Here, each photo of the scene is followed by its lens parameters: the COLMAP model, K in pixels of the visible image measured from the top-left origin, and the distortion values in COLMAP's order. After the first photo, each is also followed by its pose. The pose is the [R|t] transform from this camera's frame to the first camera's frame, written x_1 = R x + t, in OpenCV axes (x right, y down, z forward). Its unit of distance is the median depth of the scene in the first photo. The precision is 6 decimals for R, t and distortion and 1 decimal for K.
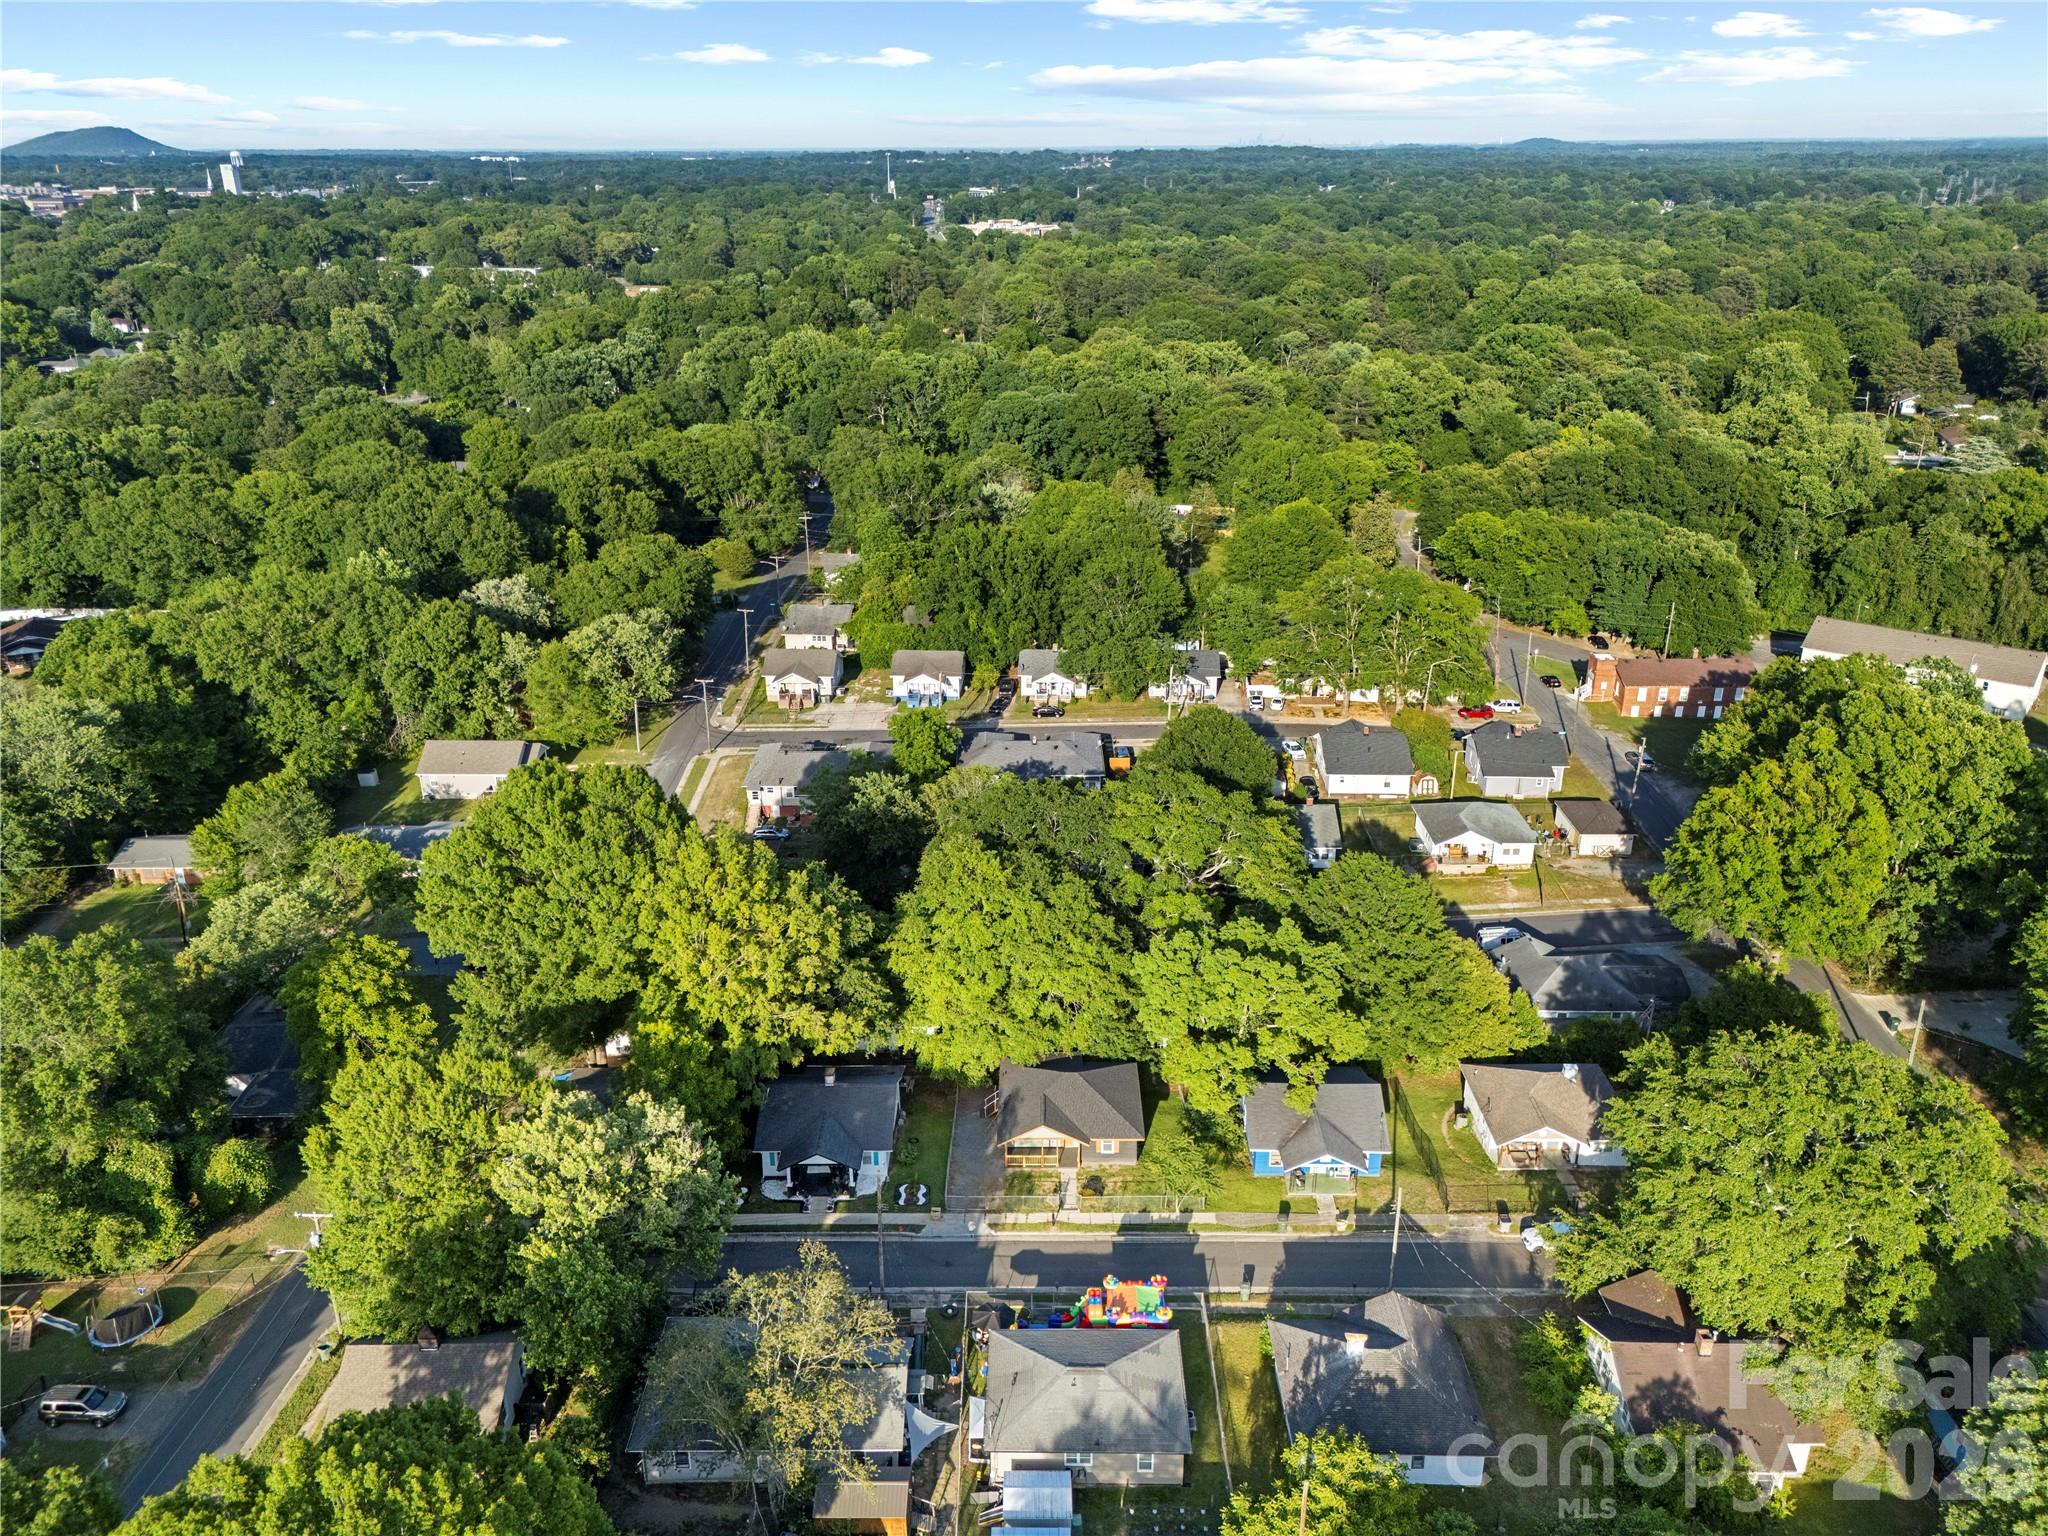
lens RADIAL K [[1518.1, 0, 1032.6], [0, 1518.1, 758.4], [0, 0, 1]] dist [0.063354, -0.057282]
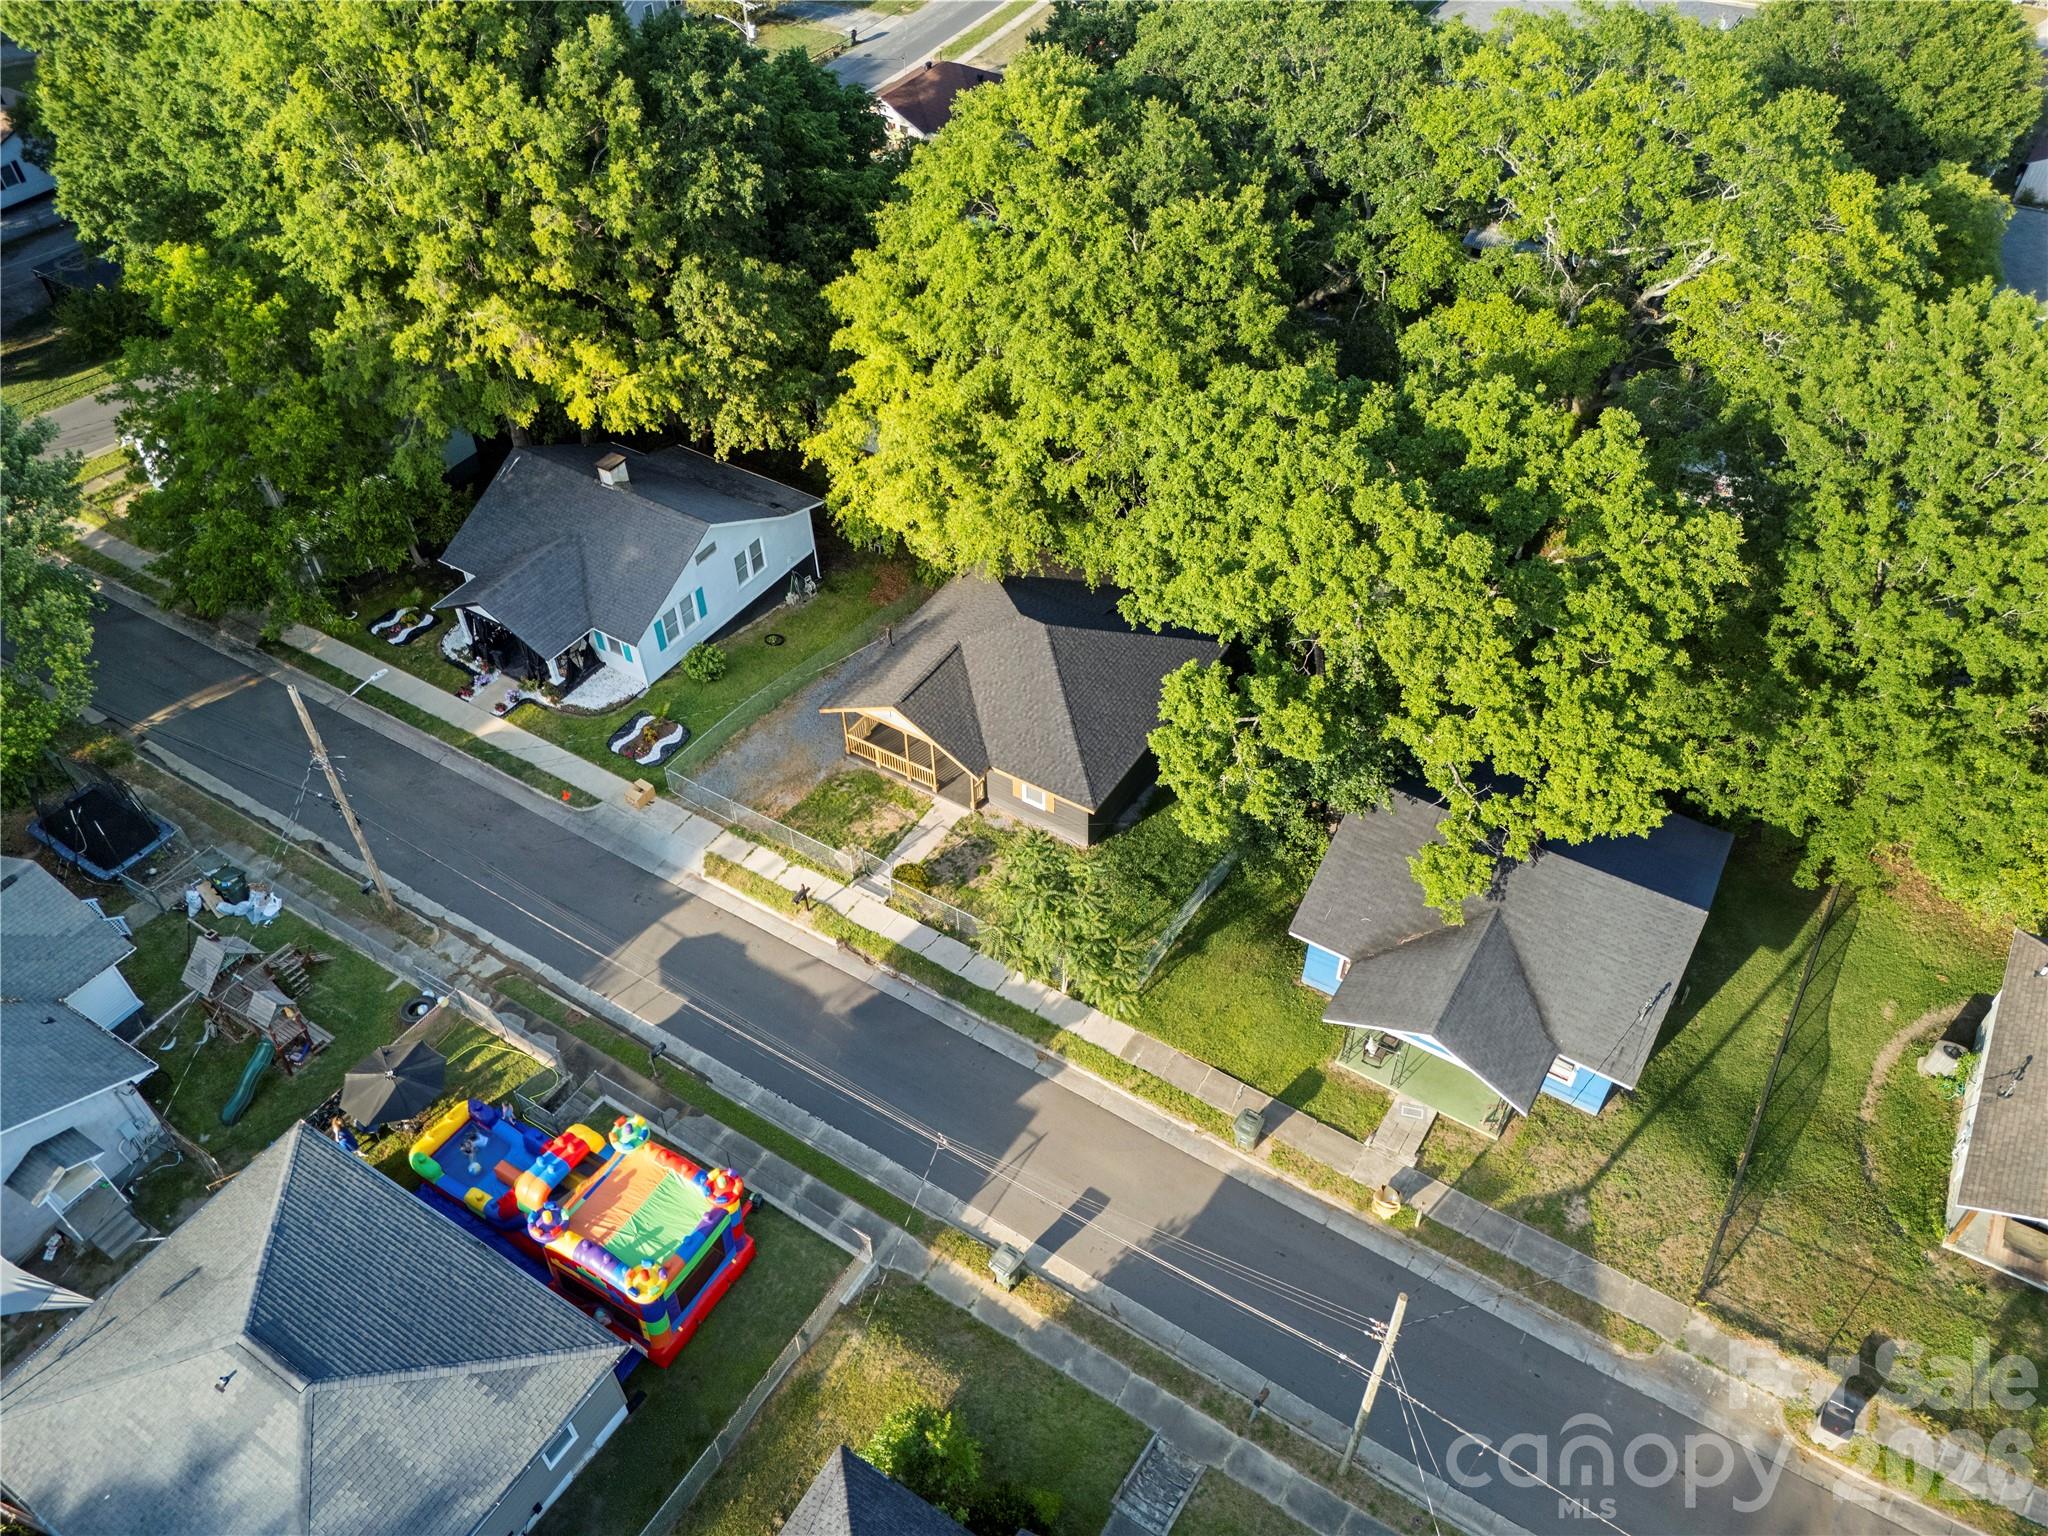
lens RADIAL K [[1518.1, 0, 1032.9], [0, 1518.1, 759.4], [0, 0, 1]] dist [0.063354, -0.057282]
pose [[0.851713, 0.361826, -0.379035, 0.135454], [-0.187808, 0.886062, 0.423818, 0.032639], [0.489197, -0.289785, 0.822624, 0.389853]]
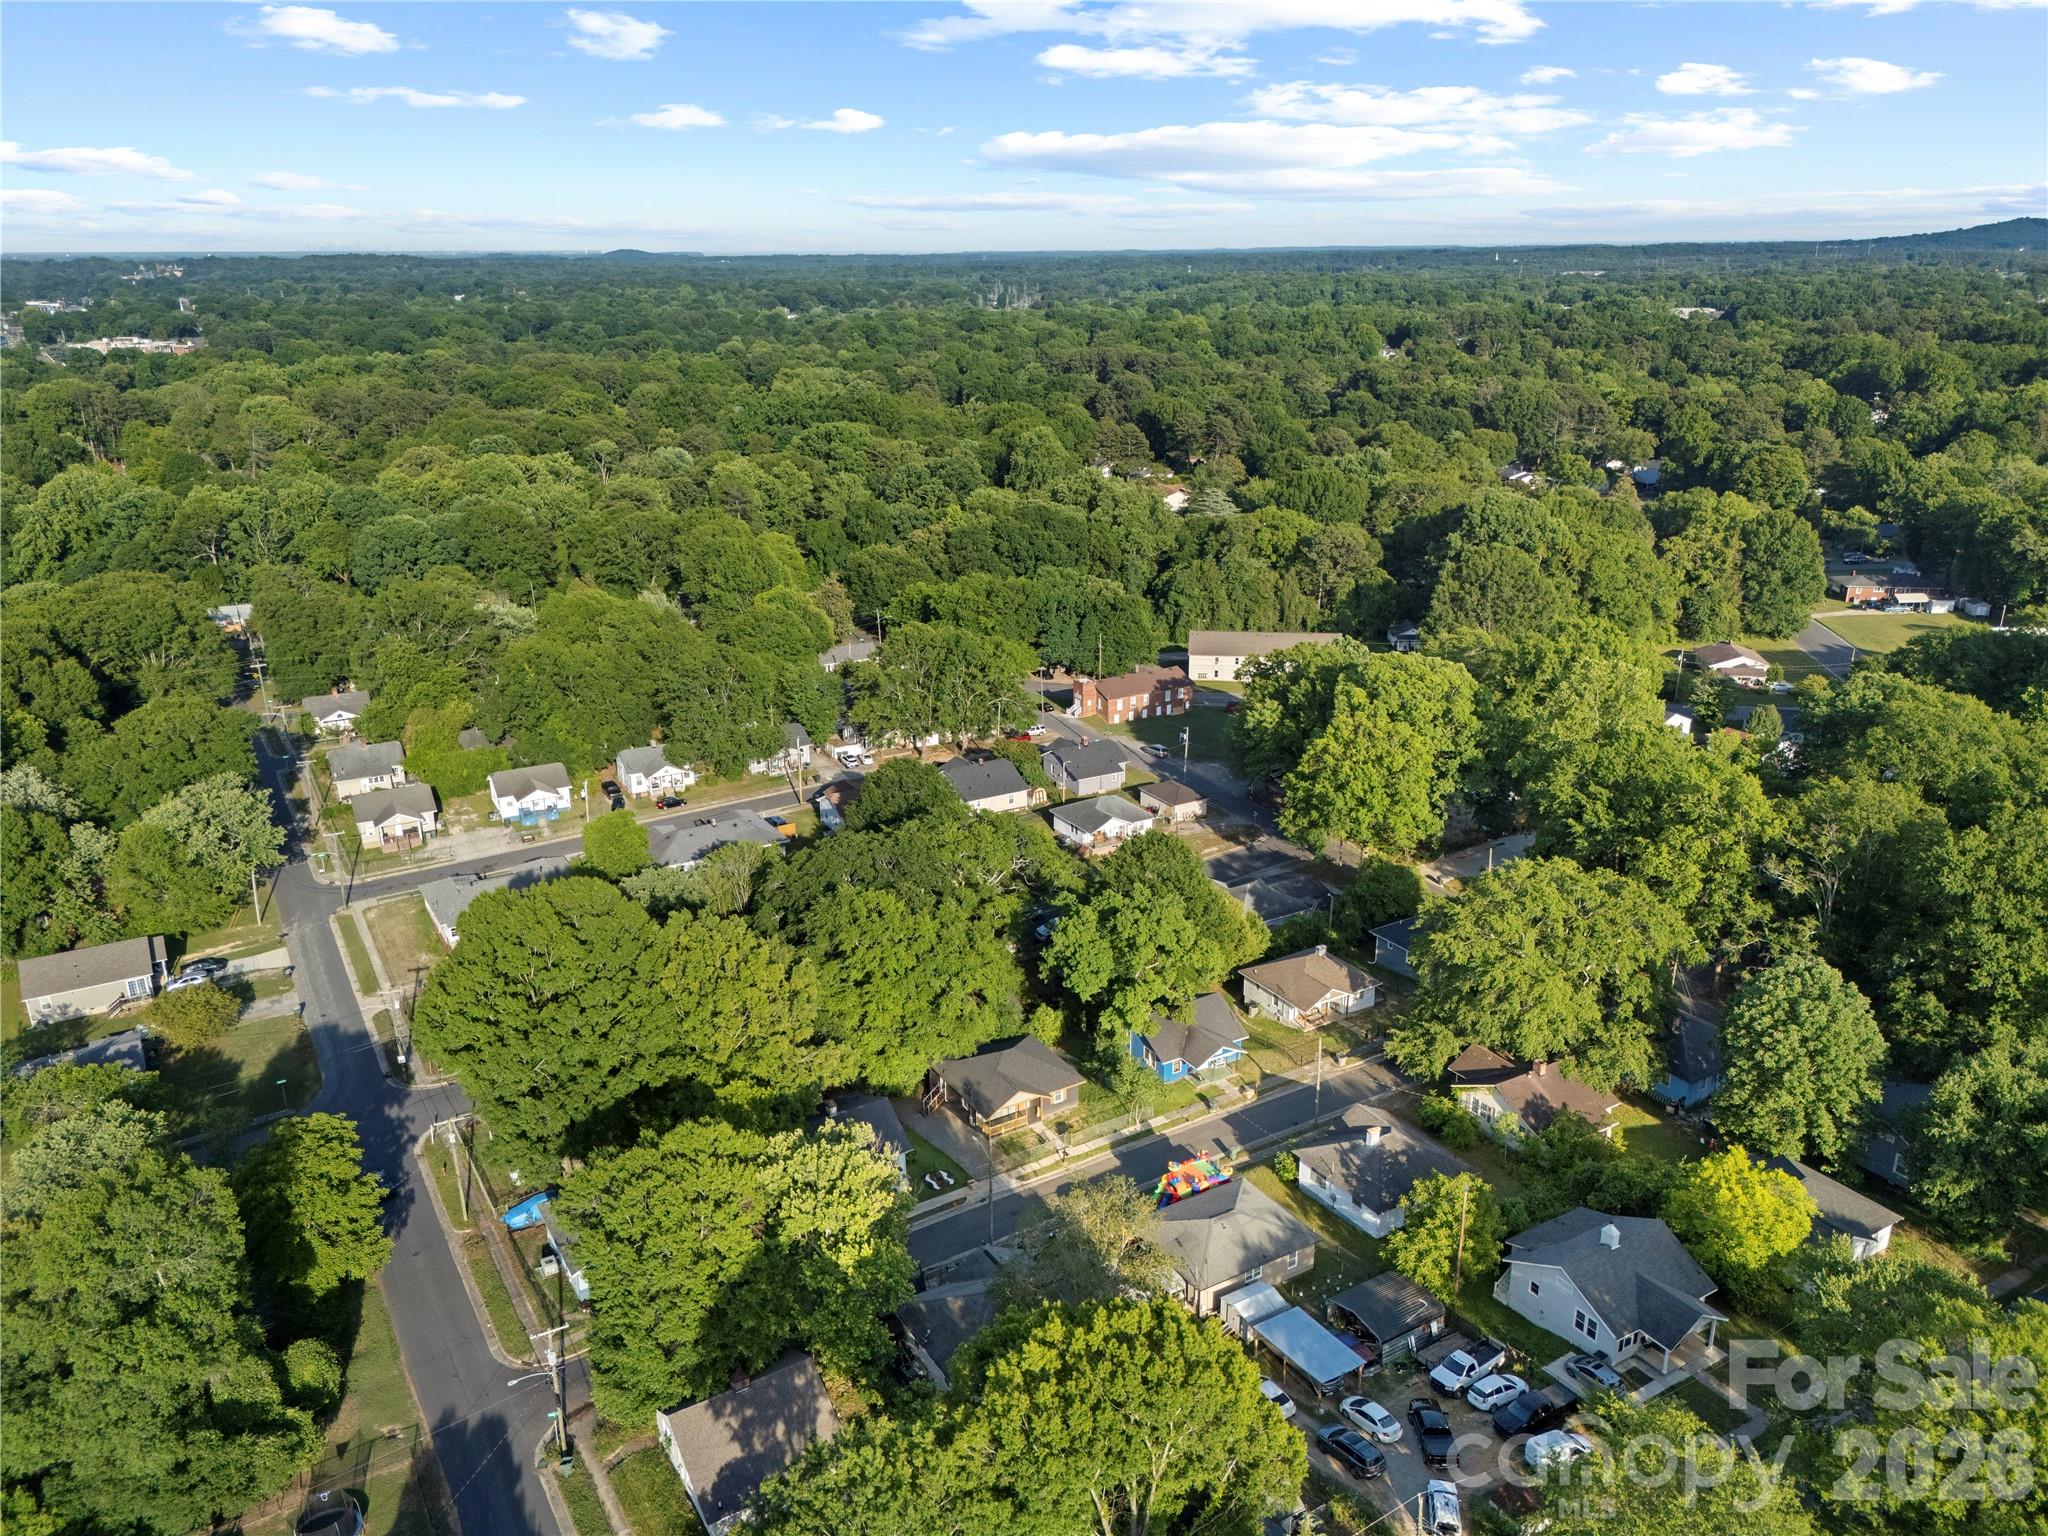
lens RADIAL K [[1518.1, 0, 1036.1], [0, 1518.1, 728.4], [0, 0, 1]] dist [0.063354, -0.057282]
pose [[0.850031, -0.158423, 0.502344, -0.330512], [0.197928, 0.979874, -0.025899, -0.004224], [-0.488131, 0.121443, 0.864280, -0.051227]]
